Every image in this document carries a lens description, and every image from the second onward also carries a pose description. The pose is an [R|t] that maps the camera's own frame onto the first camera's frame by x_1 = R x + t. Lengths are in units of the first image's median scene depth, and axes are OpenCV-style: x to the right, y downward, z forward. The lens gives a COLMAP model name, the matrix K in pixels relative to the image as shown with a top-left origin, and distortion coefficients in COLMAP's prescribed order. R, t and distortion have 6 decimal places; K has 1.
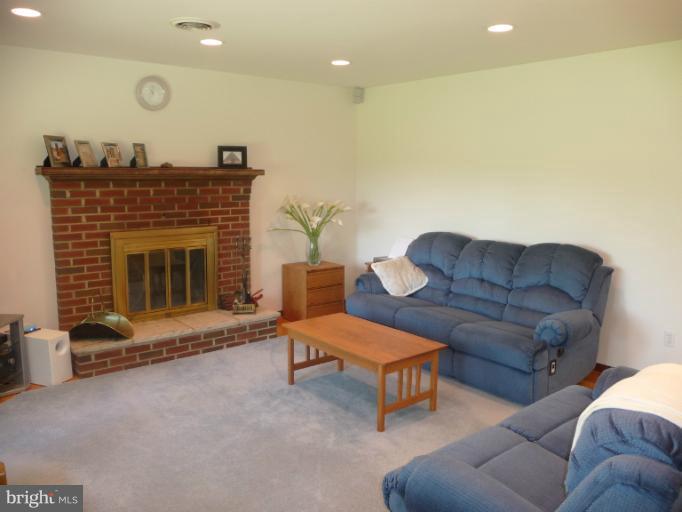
lens RADIAL K [[557.3, 0, 346.3], [0, 557.3, 257.1], [0, 0, 1]] dist [-0.050146, 0.030324]
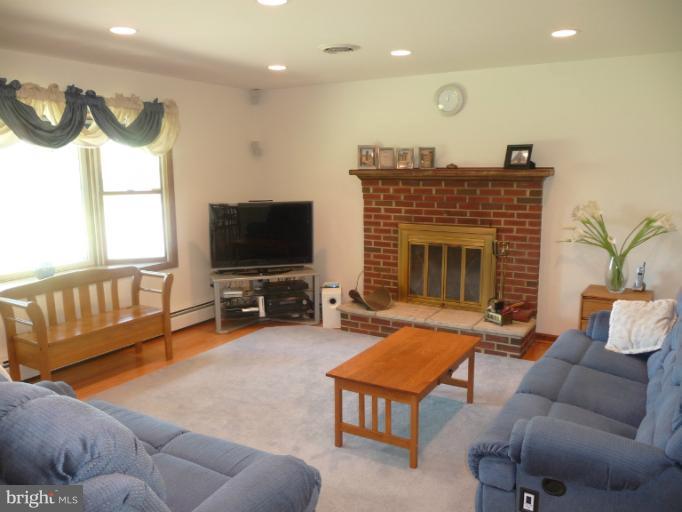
lens RADIAL K [[557.3, 0, 345.7], [0, 557.3, 257.4], [0, 0, 1]] dist [-0.050146, 0.030324]
pose [[0.331637, 0.135247, -0.933662, 0.628313], [-0.136314, 0.986155, 0.094432, -0.065616], [0.933507, 0.095954, 0.345482, 0.452887]]
